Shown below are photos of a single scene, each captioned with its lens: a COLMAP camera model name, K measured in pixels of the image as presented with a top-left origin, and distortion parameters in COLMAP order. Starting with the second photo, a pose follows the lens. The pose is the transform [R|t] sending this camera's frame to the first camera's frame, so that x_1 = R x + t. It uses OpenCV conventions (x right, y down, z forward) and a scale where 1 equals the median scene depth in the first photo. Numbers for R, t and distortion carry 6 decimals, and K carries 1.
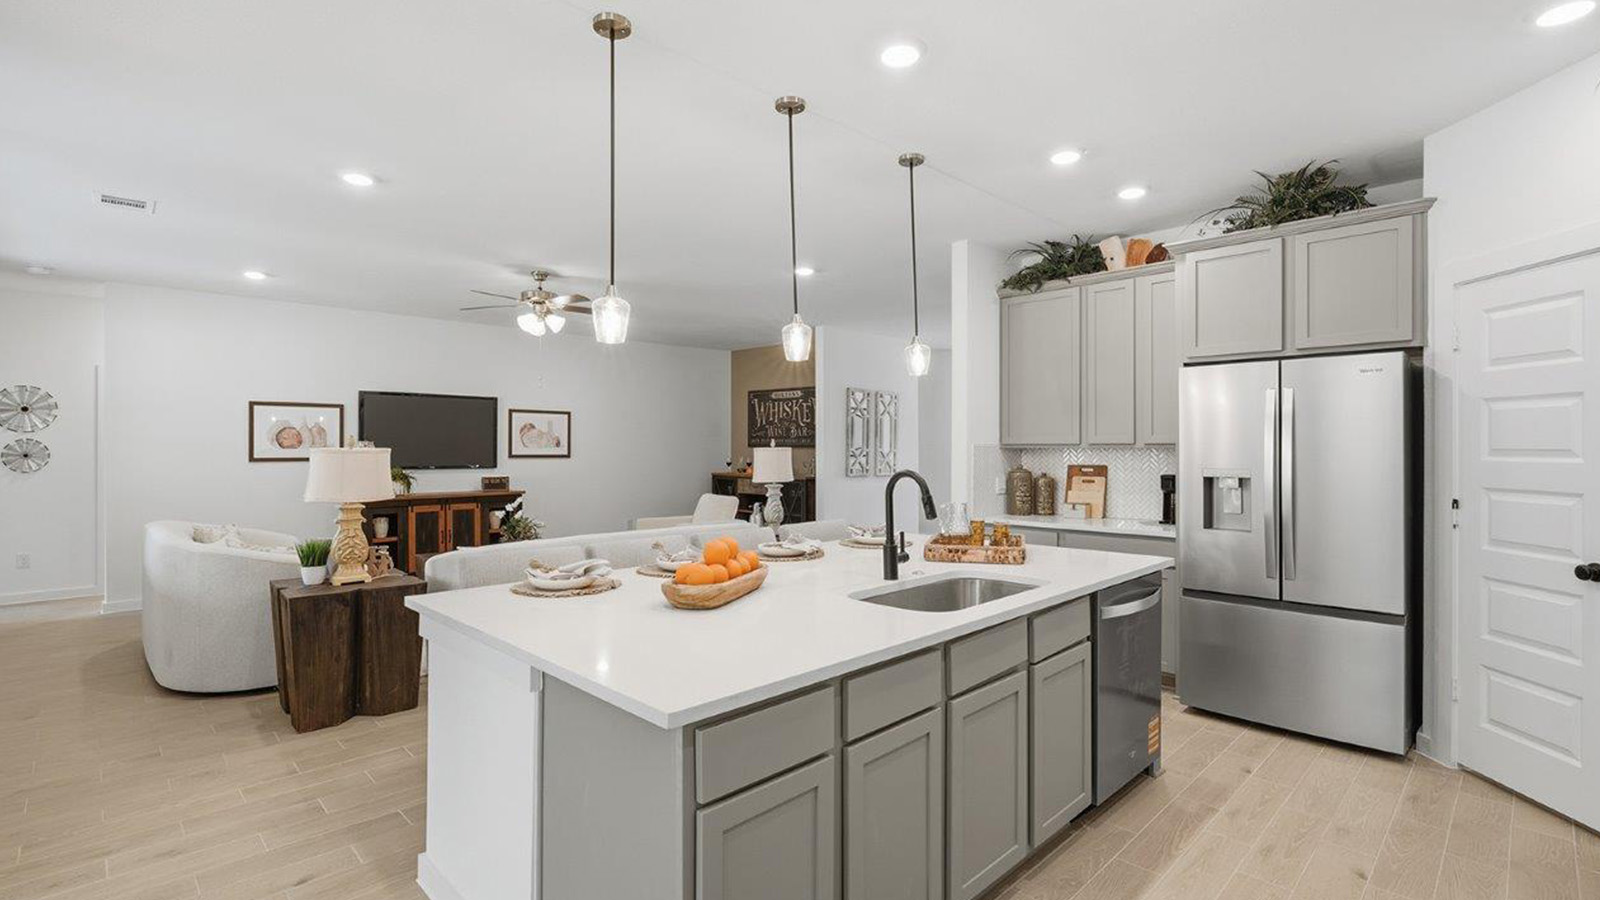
lens RADIAL K [[745.8, 0, 832.8], [0, 745.8, 448.2], [0, 0, 1]] dist [-0.013311, 0.002069]
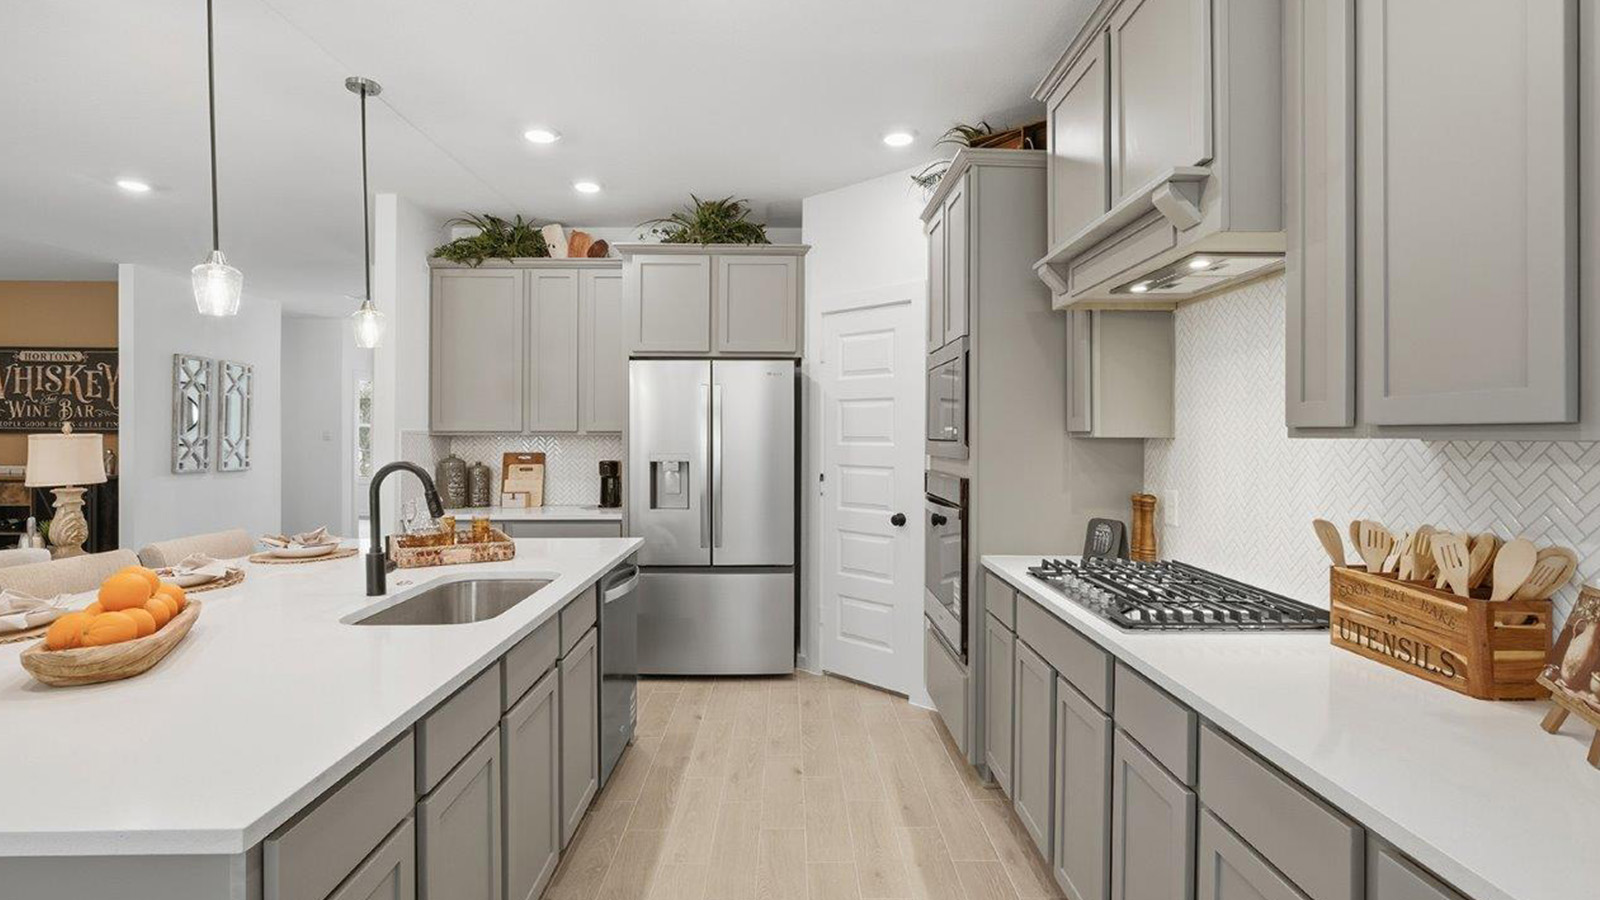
lens RADIAL K [[745.8, 0, 815.3], [0, 745.8, 439.0], [0, 0, 1]] dist [-0.013311, 0.002069]
pose [[0.697569, -0.002560, 0.716513, -0.124691], [-0.000955, 0.999989, 0.004503, -0.000280], [-0.716517, -0.003826, 0.697559, 0.061734]]
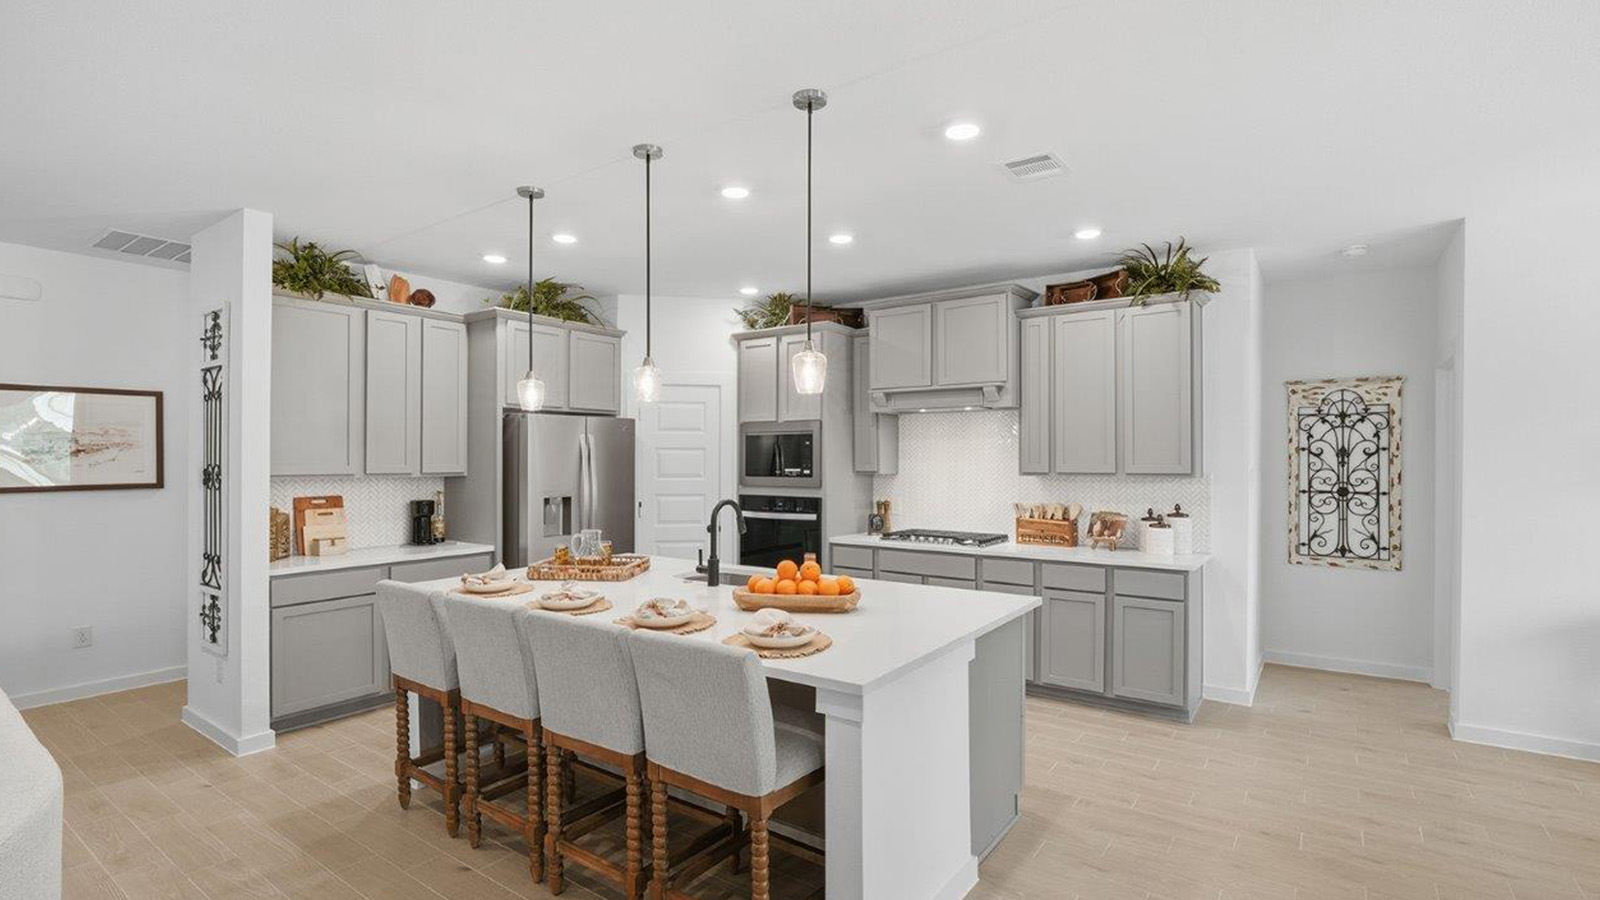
lens RADIAL K [[745.8, 0, 798.0], [0, 745.8, 461.4], [0, 0, 1]] dist [-0.013311, 0.002069]
pose [[-0.139294, 0.005938, 0.990233, -0.872946], [0.004167, 0.999977, -0.005410, -0.017490], [-0.990242, 0.003373, -0.139316, 0.740410]]
